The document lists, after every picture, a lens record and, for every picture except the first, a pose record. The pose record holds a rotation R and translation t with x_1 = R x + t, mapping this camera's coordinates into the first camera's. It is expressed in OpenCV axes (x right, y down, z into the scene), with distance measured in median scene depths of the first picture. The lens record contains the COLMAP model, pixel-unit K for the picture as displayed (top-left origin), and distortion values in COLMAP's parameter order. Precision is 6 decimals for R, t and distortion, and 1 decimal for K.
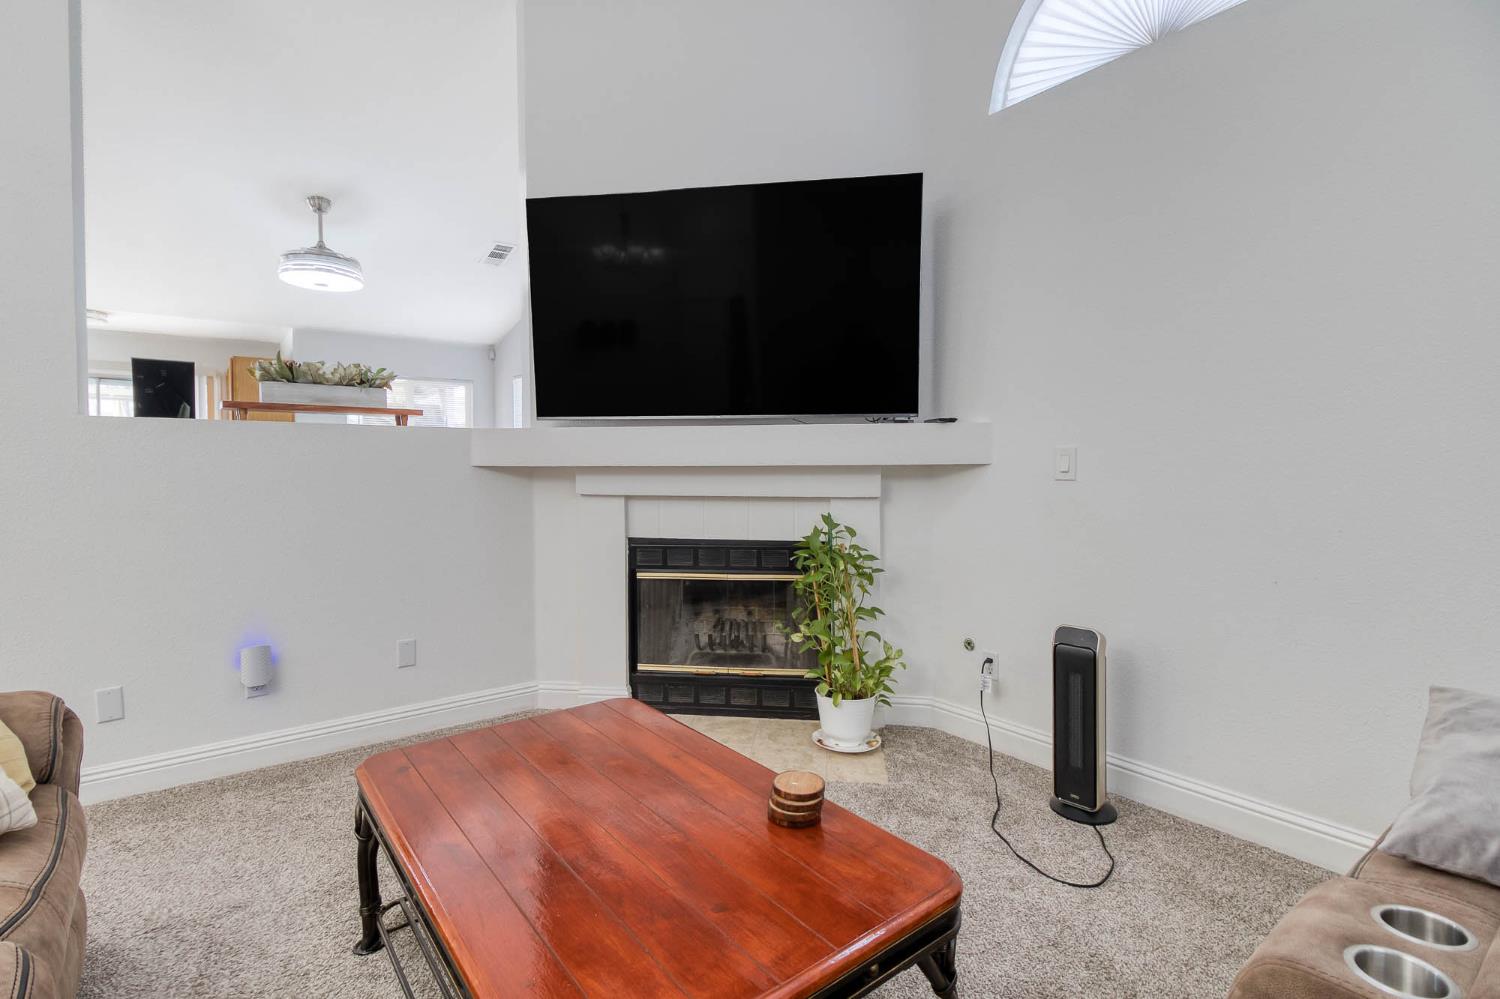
lens RADIAL K [[700.8, 0, 741.2], [0, 700.8, 480.9], [0, 0, 1]] dist [-0.002532, -0.000659]
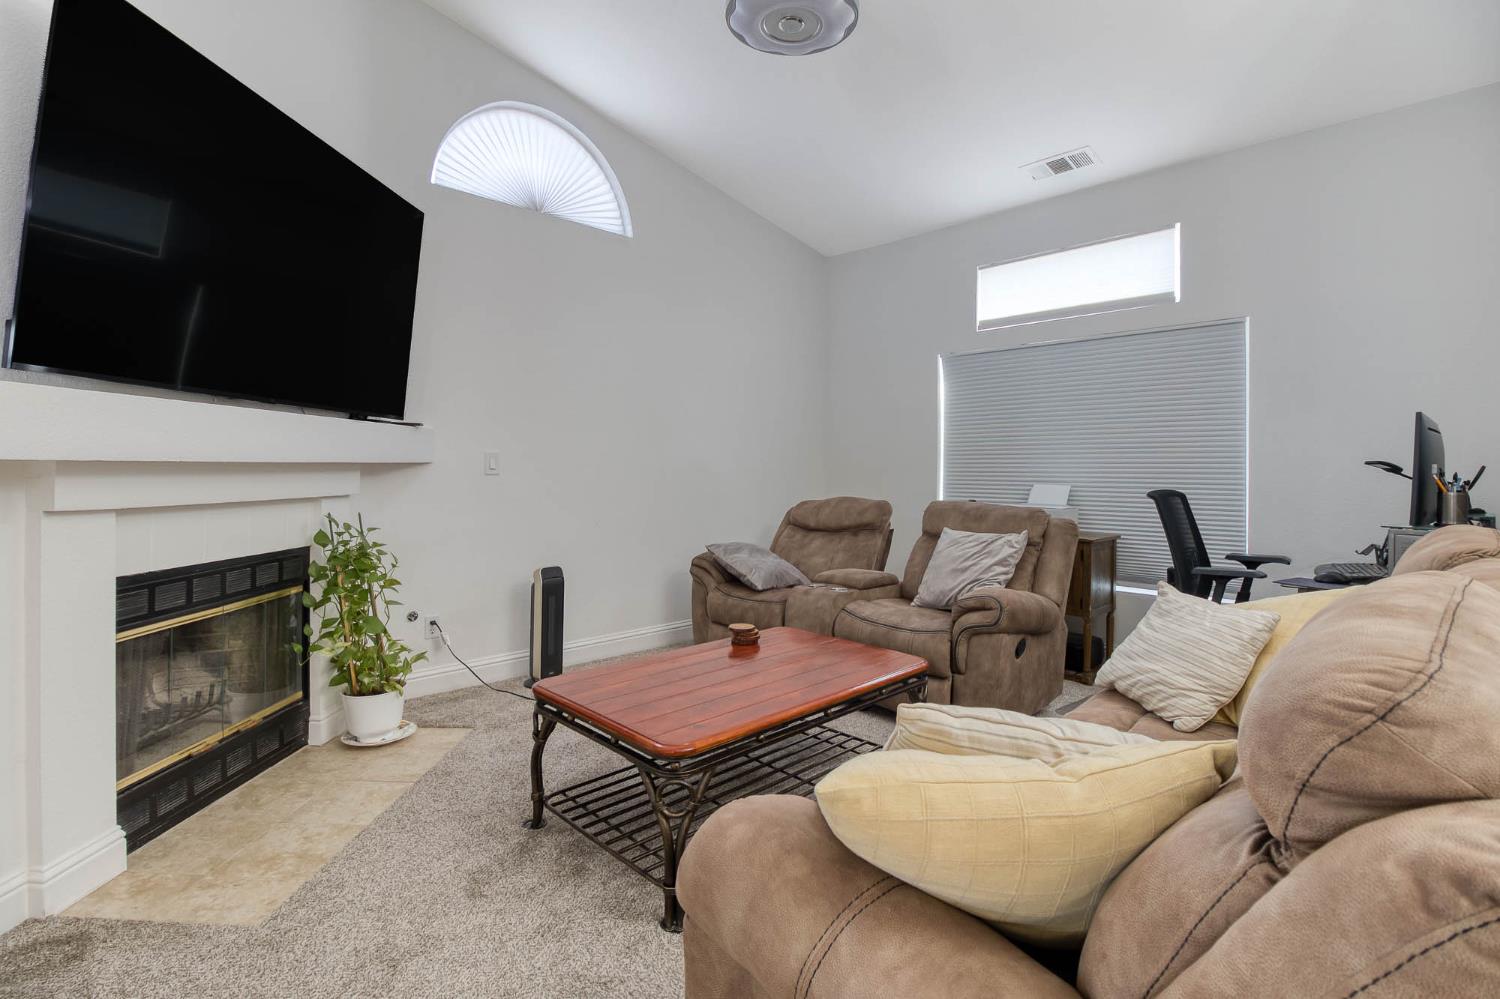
lens RADIAL K [[700.8, 0, 741.2], [0, 700.8, 480.9], [0, 0, 1]] dist [-0.002532, -0.000659]
pose [[-0.093655, -0.018886, 0.995426, -0.891290], [0.015465, 0.999672, 0.020422, -0.008458], [-0.995485, 0.017307, -0.093333, 0.560716]]
